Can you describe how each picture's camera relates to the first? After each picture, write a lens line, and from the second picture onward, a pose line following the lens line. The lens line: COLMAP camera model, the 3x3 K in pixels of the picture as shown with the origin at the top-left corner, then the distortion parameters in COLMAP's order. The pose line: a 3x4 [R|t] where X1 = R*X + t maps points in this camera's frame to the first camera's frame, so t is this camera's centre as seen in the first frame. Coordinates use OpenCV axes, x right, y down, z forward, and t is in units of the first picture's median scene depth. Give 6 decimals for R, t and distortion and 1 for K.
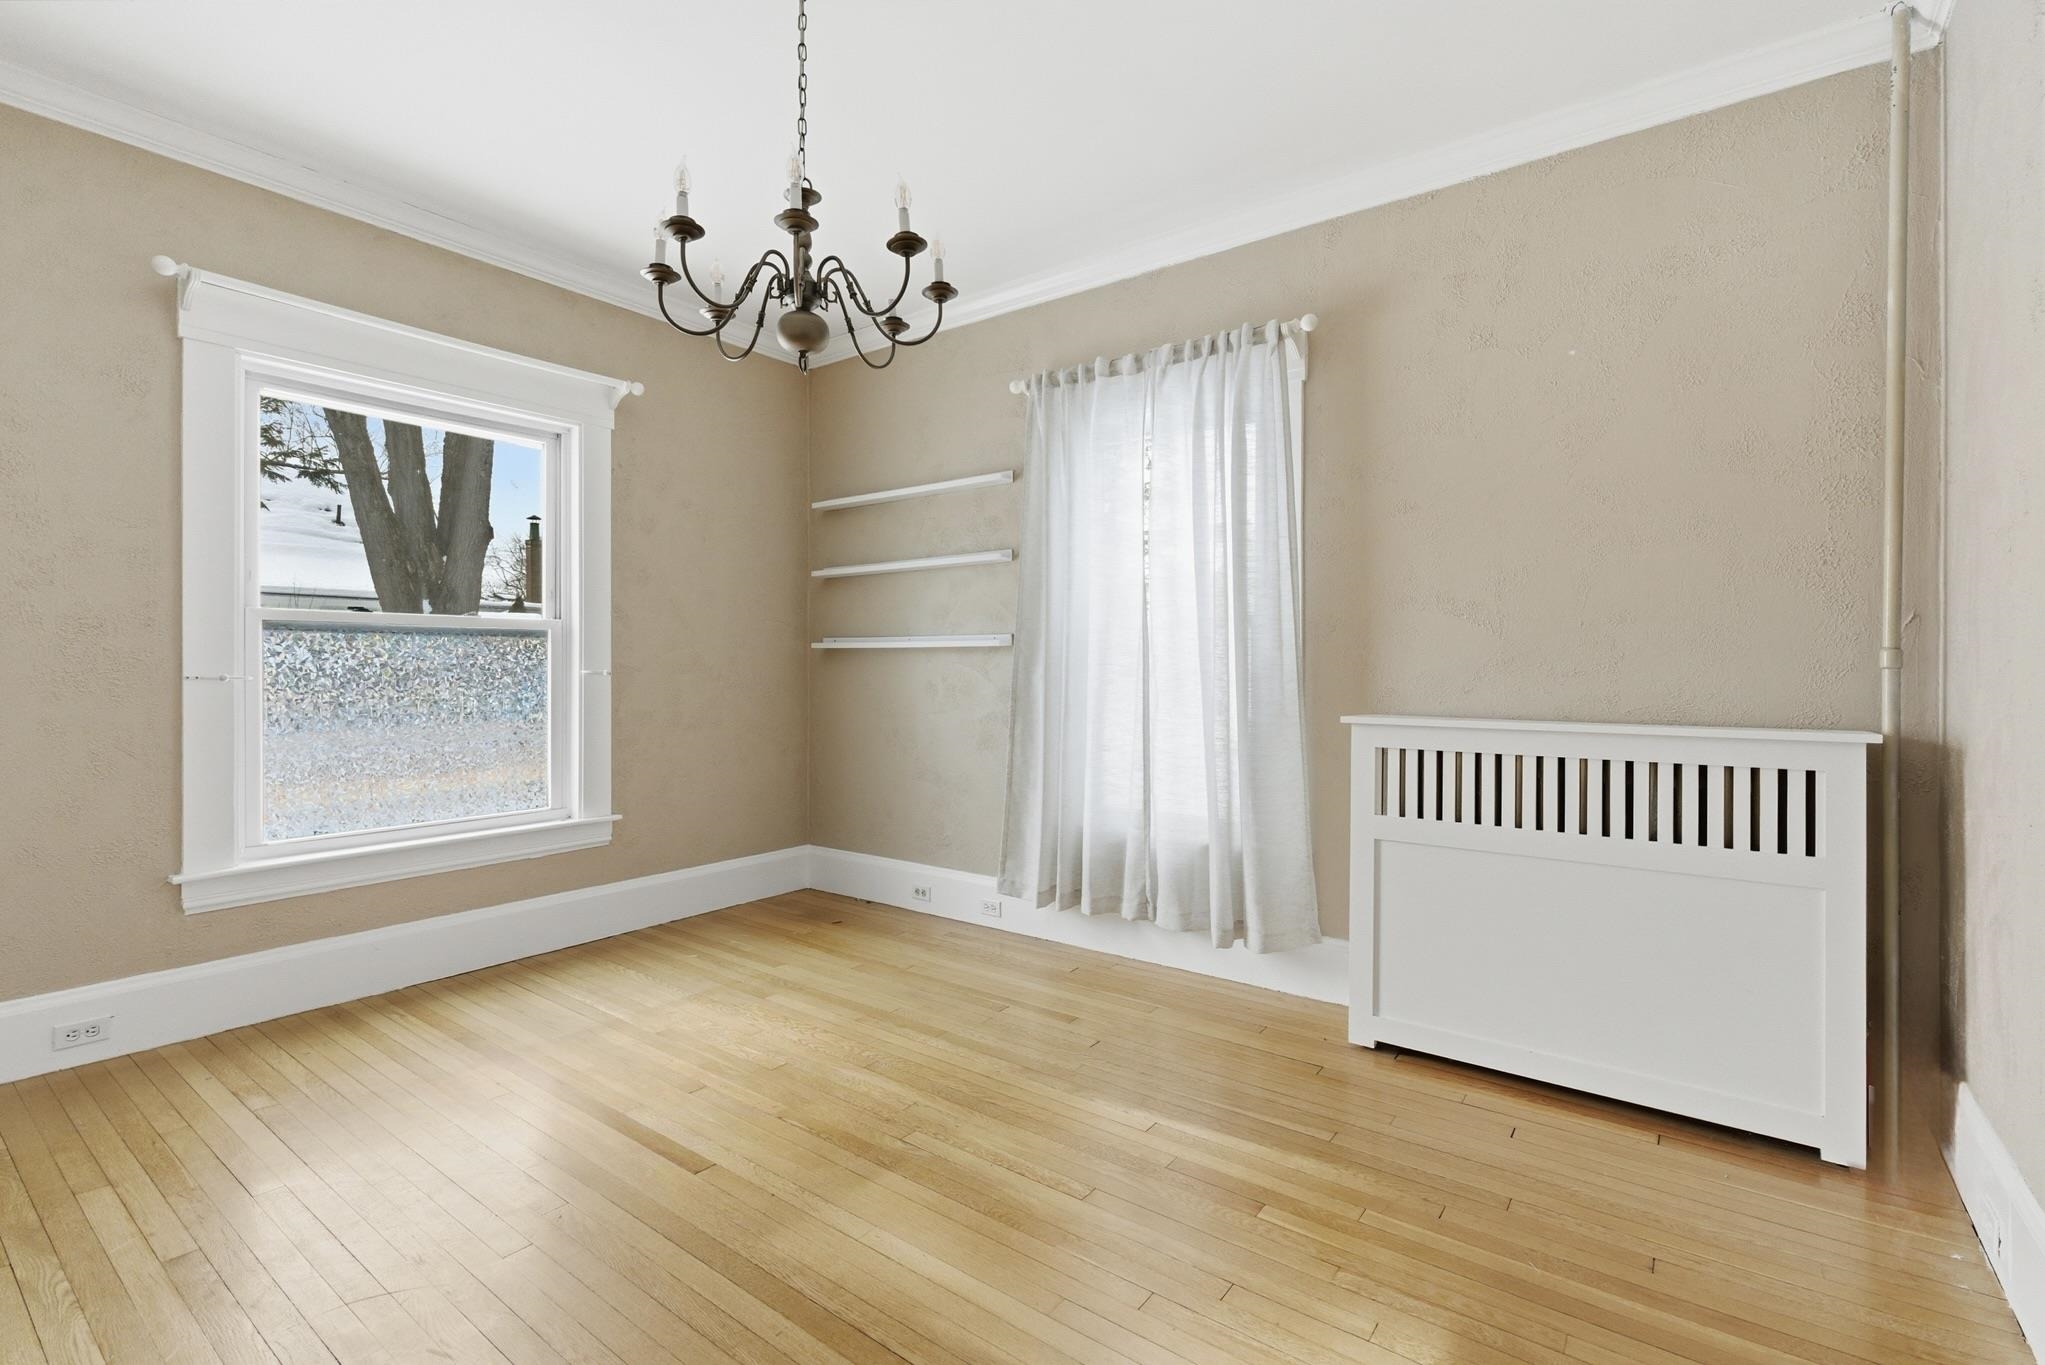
lens RADIAL K [[921.2, 0, 1009.4], [0, 921.2, 669.7], [0, 0, 1]] dist [-0.000360, -0.001437]
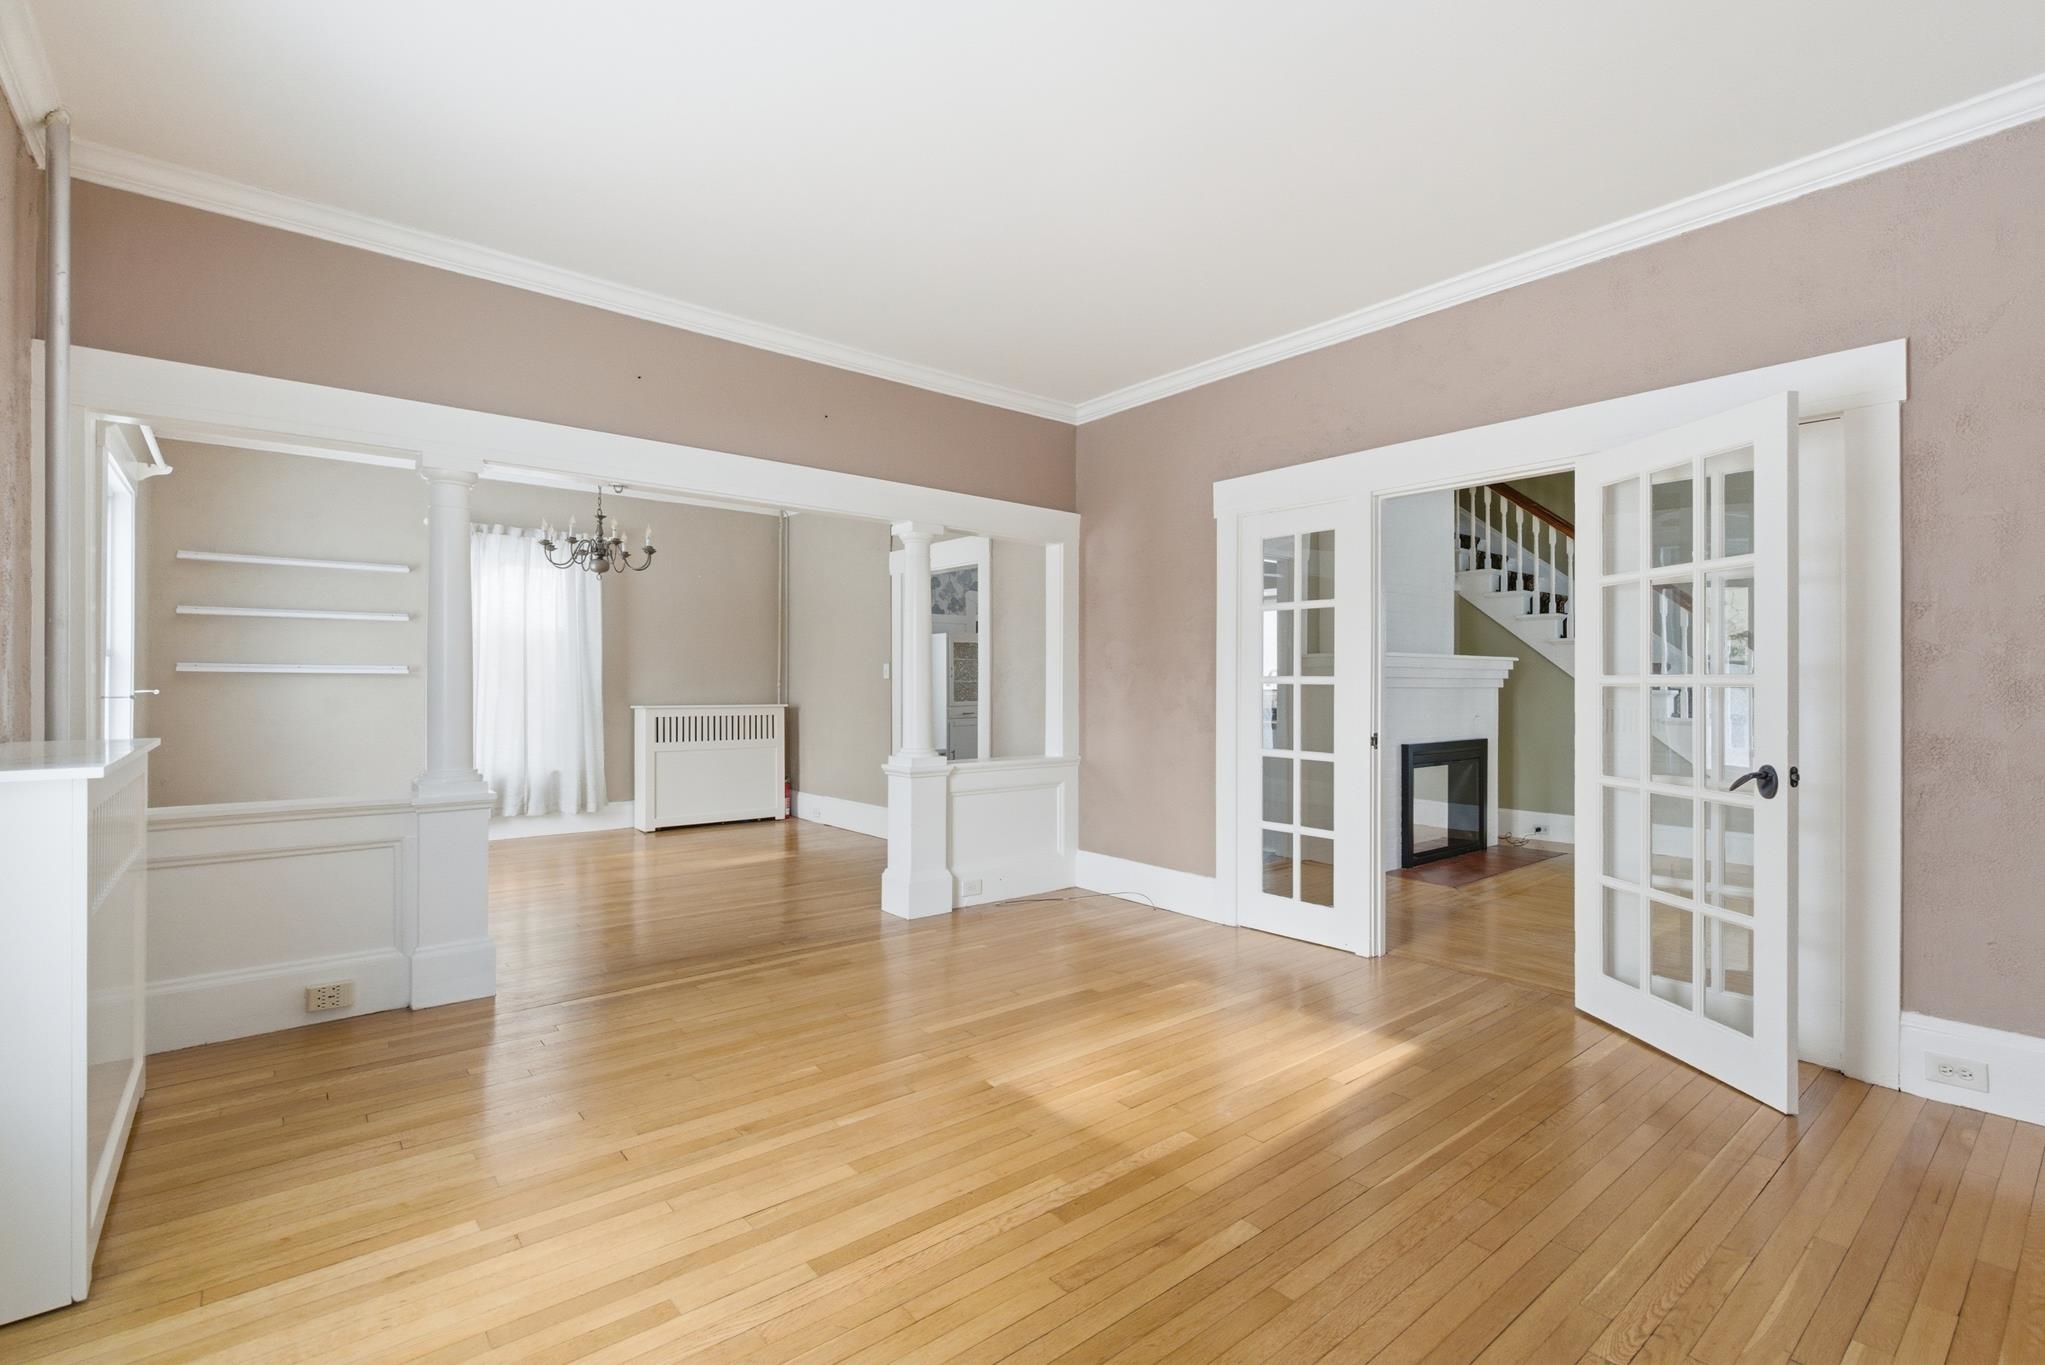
lens RADIAL K [[921.2, 0, 1023.1], [0, 921.2, 670.9], [0, 0, 1]] dist [-0.000360, -0.001437]
pose [[0.242096, 0.012886, 0.970167, -1.885104], [-0.002076, 0.999916, -0.012763, -0.015855], [-0.970250, 0.001076, 0.242103, -0.651600]]
